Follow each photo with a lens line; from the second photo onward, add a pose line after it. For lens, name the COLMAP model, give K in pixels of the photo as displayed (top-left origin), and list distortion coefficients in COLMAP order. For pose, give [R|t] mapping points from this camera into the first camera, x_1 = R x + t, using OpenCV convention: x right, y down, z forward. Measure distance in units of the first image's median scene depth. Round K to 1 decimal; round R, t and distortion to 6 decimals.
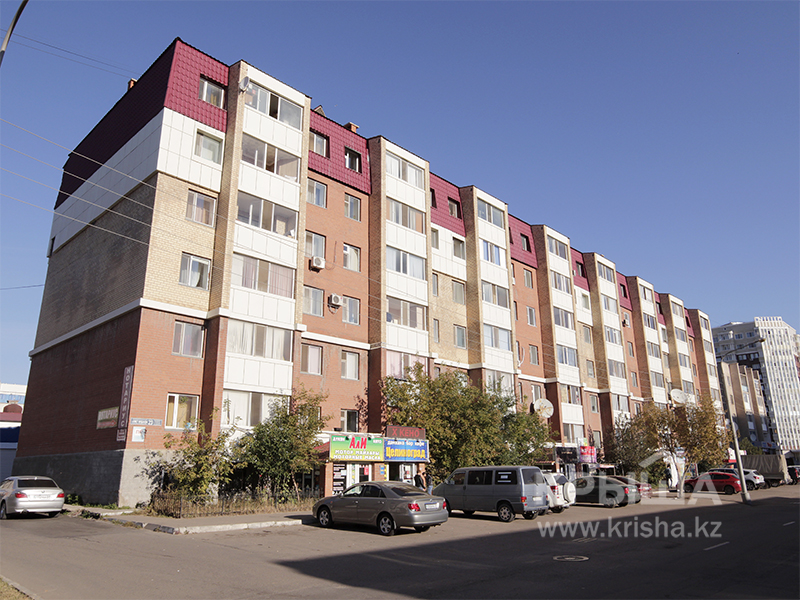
lens RADIAL K [[586.9, 0, 400.0], [0, 586.9, 300.0], [0, 0, 1]] dist [-0.086994, 0.003451]
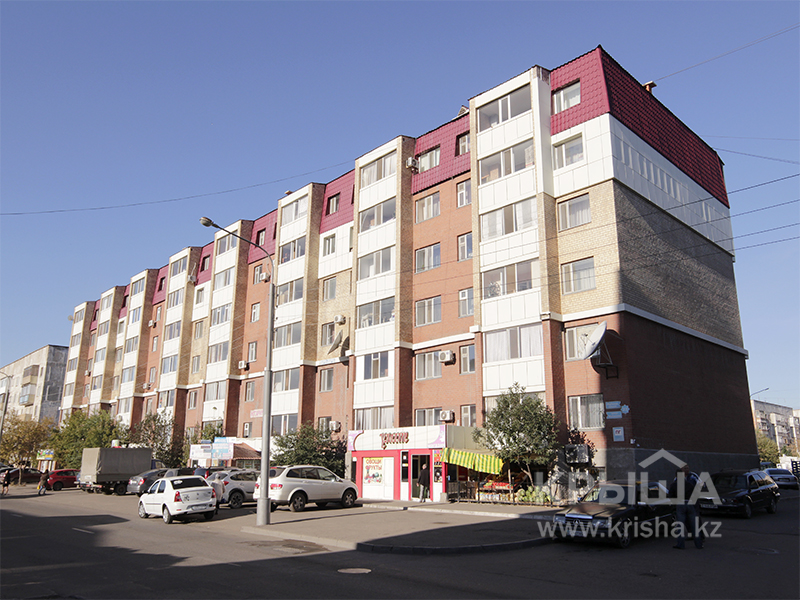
lens RADIAL K [[586.9, 0, 400.0], [0, 586.9, 300.0], [0, 0, 1]] dist [-0.086994, 0.003451]
pose [[0.002500, -0.277877, -0.960614, 0.799874], [0.279855, 0.922427, -0.266102, 0.229872], [0.960039, -0.268168, 0.080071, 0.790263]]
